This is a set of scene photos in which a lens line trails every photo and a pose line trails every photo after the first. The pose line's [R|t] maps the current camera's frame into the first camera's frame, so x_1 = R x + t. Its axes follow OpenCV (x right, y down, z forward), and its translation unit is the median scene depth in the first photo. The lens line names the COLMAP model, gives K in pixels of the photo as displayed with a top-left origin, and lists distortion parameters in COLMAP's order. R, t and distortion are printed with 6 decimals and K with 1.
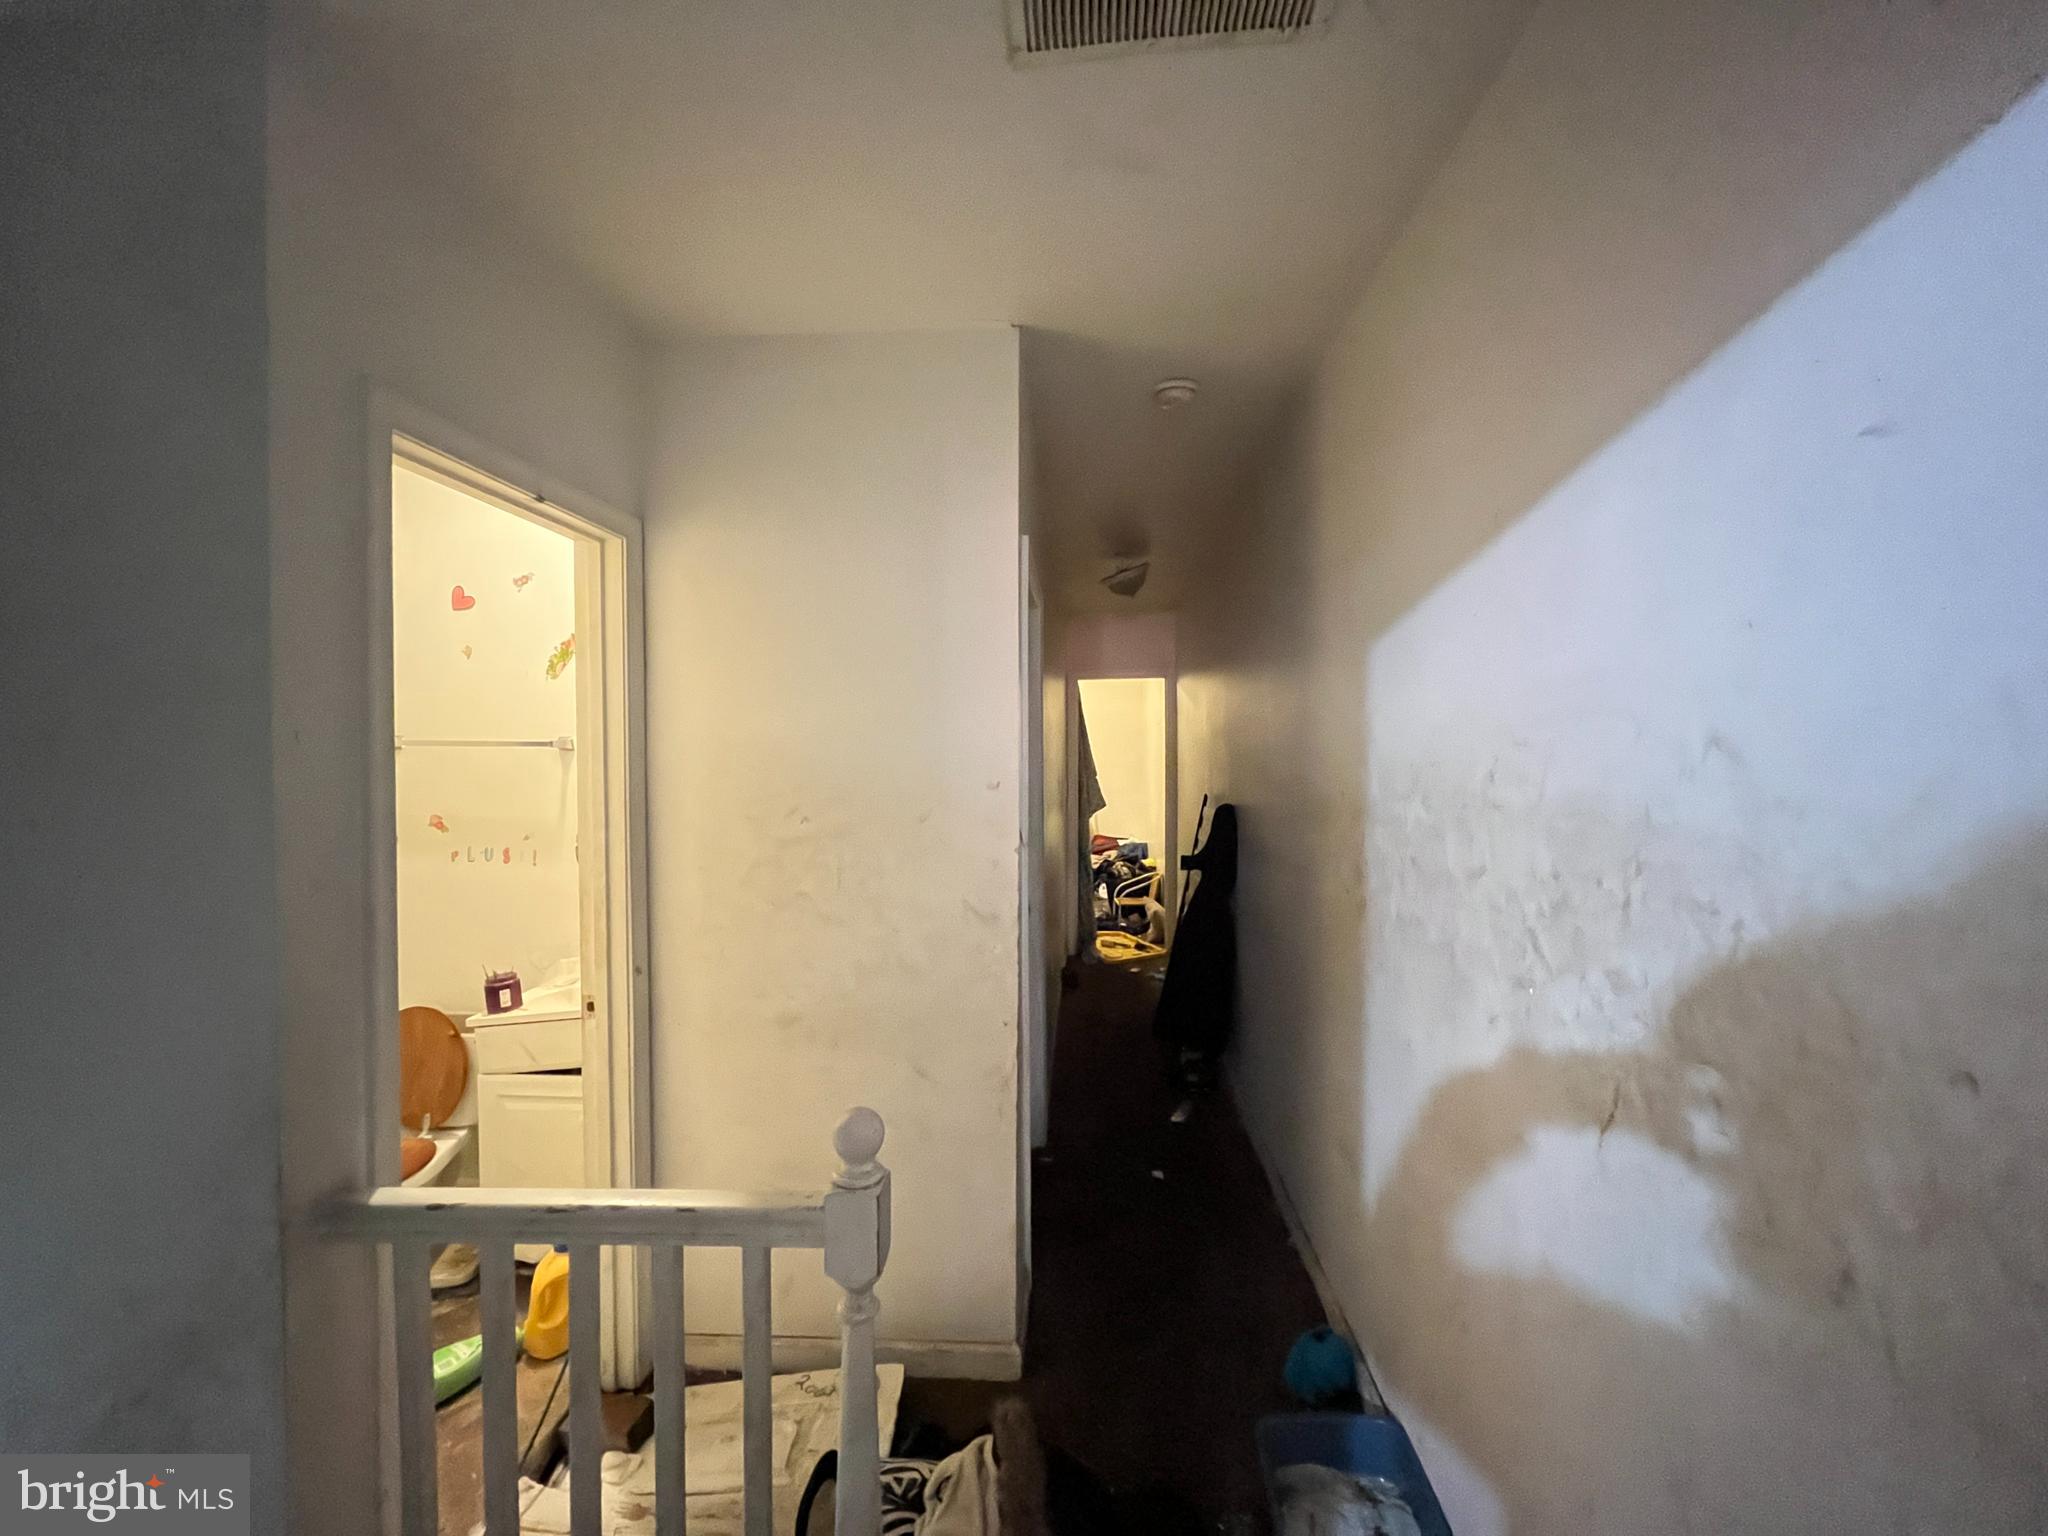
lens RADIAL K [[820.0, 0, 1030.3], [0, 820.0, 762.7], [0, 0, 1]] dist [-0.002534, -0.000160]
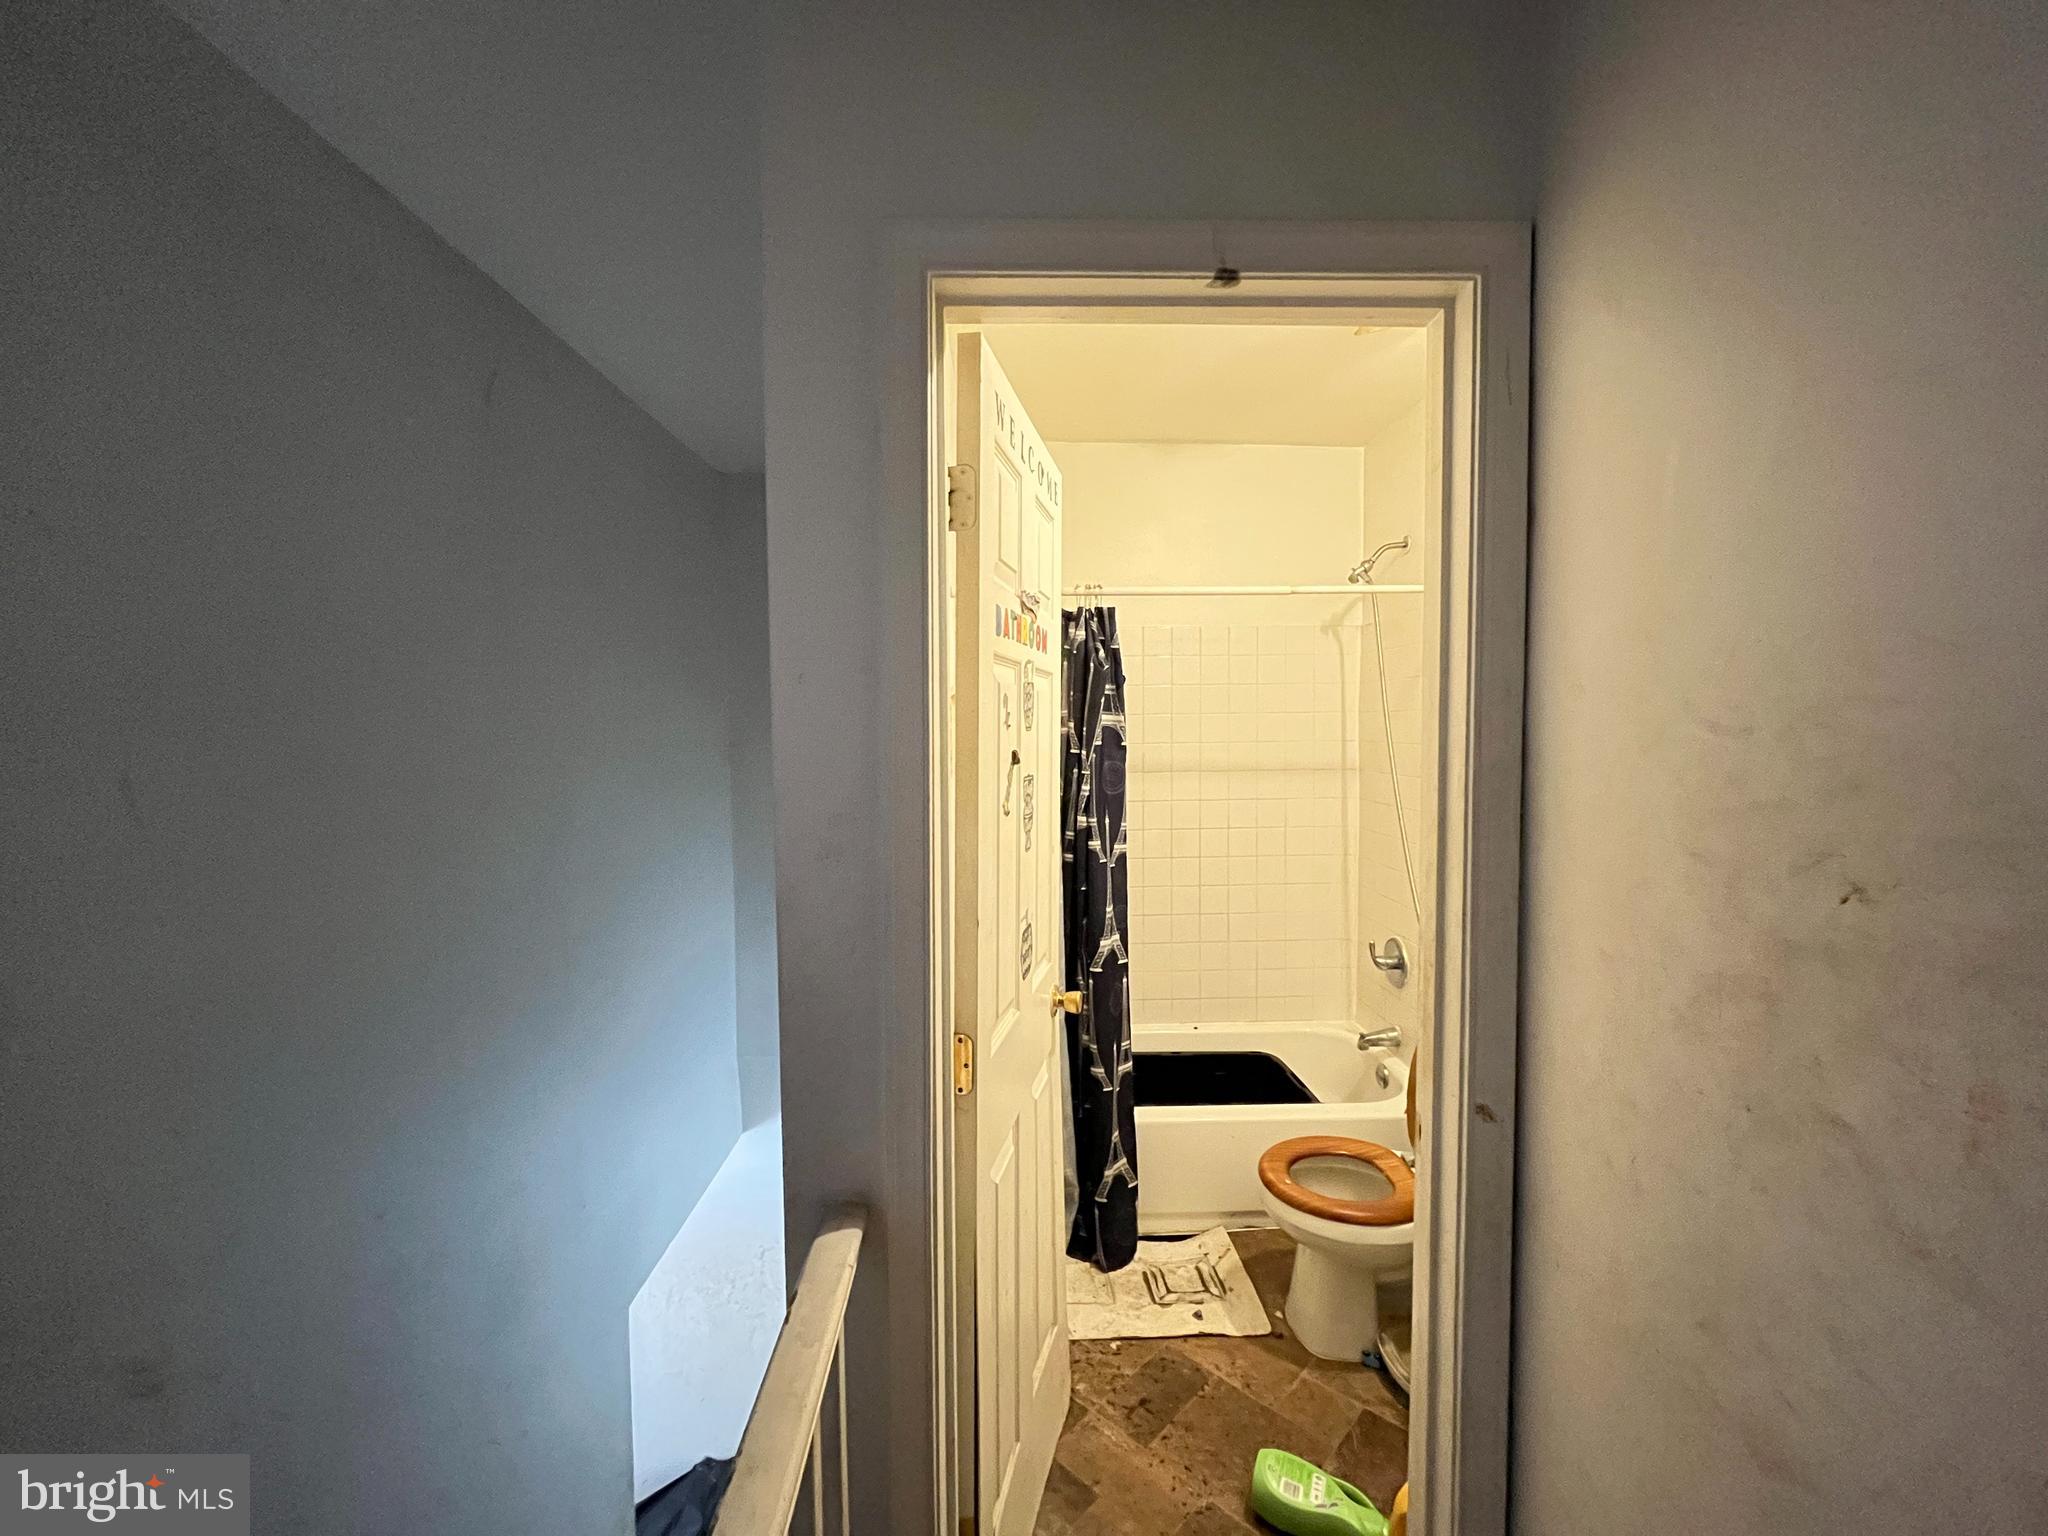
lens RADIAL K [[820.0, 0, 1030.3], [0, 820.0, 762.7], [0, 0, 1]] dist [-0.002534, -0.000160]
pose [[0.058801, 0.050796, -0.996977, 0.013944], [-0.015783, 0.998627, 0.049950, 0.008802], [0.998145, 0.012798, 0.059522, 0.685951]]
